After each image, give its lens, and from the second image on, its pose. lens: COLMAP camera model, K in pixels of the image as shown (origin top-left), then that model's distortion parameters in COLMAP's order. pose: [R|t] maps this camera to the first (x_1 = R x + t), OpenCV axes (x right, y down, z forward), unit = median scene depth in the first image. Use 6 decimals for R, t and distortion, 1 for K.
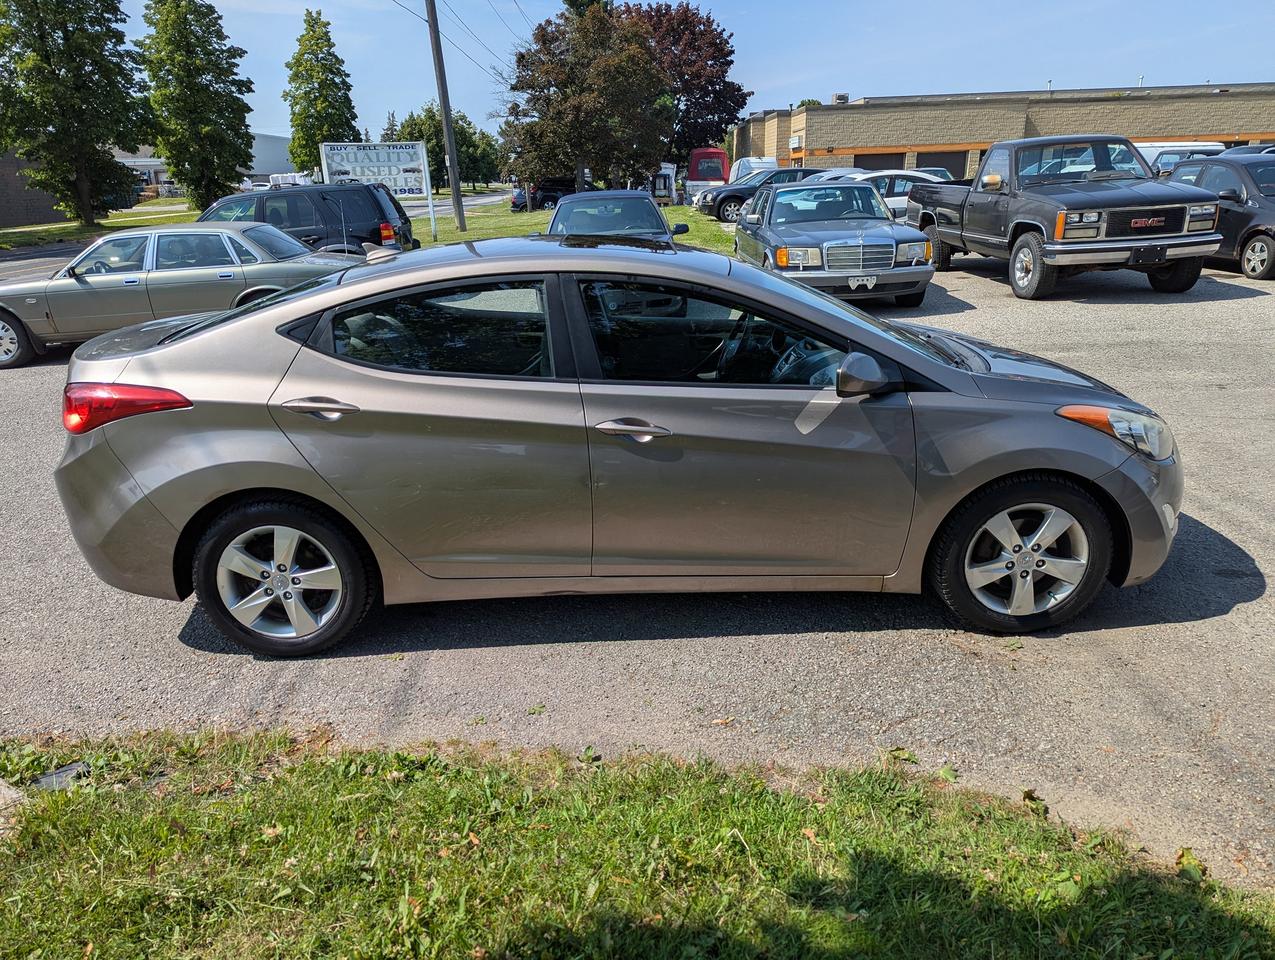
lens RADIAL K [[857.1, 0, 637.5], [0, 857.1, 480.0], [0, 0, 1]] dist [0.044219, -0.051345]
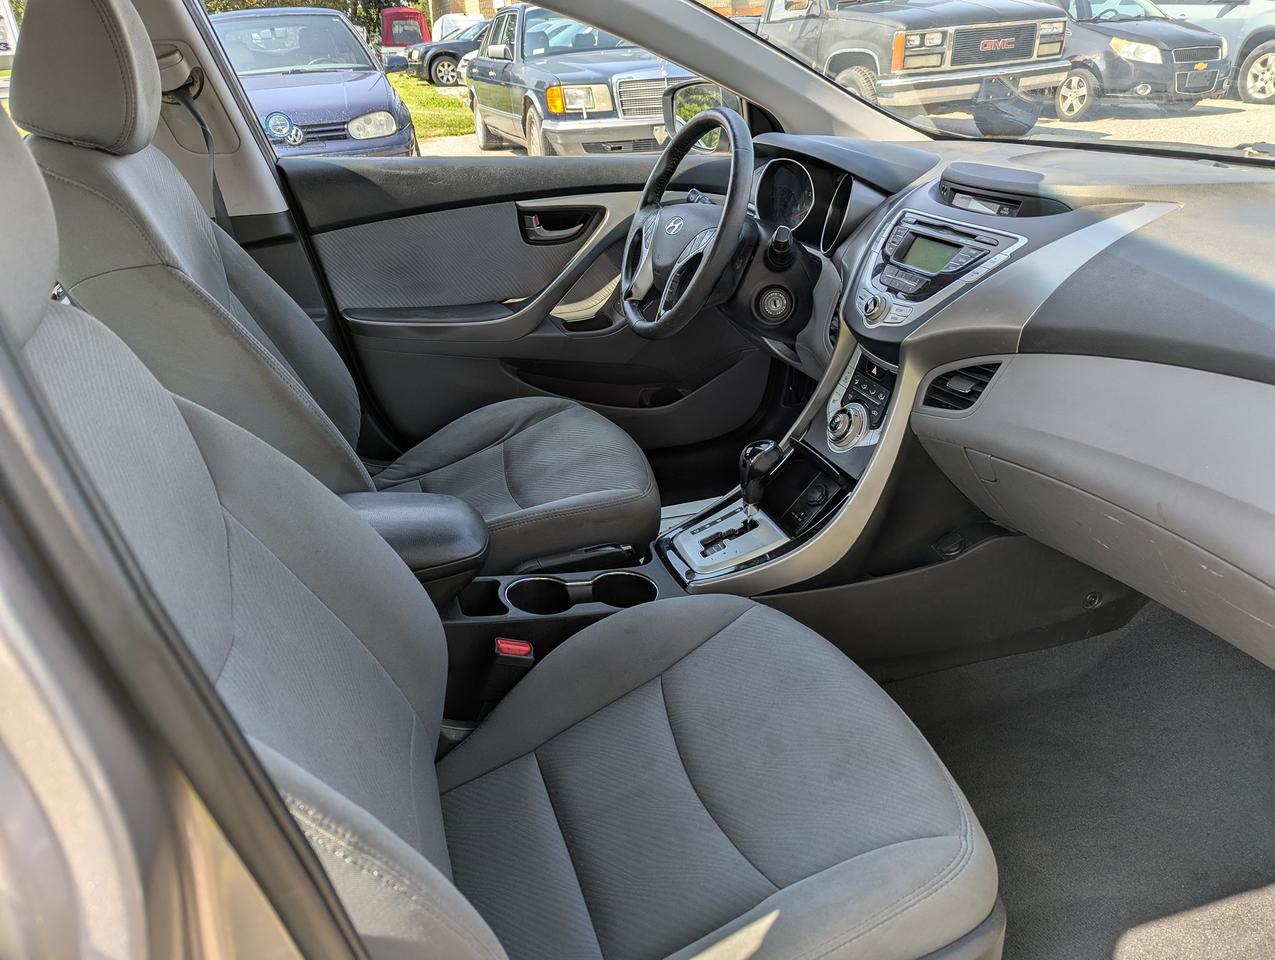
lens RADIAL K [[857.1, 0, 637.5], [0, 857.1, 480.0], [0, 0, 1]] dist [0.044219, -0.051345]
pose [[0.950370, -0.142555, 0.276539, -0.004015], [0.108083, 0.984768, 0.136202, -0.046093], [-0.291743, -0.099553, 0.951302, 0.292359]]
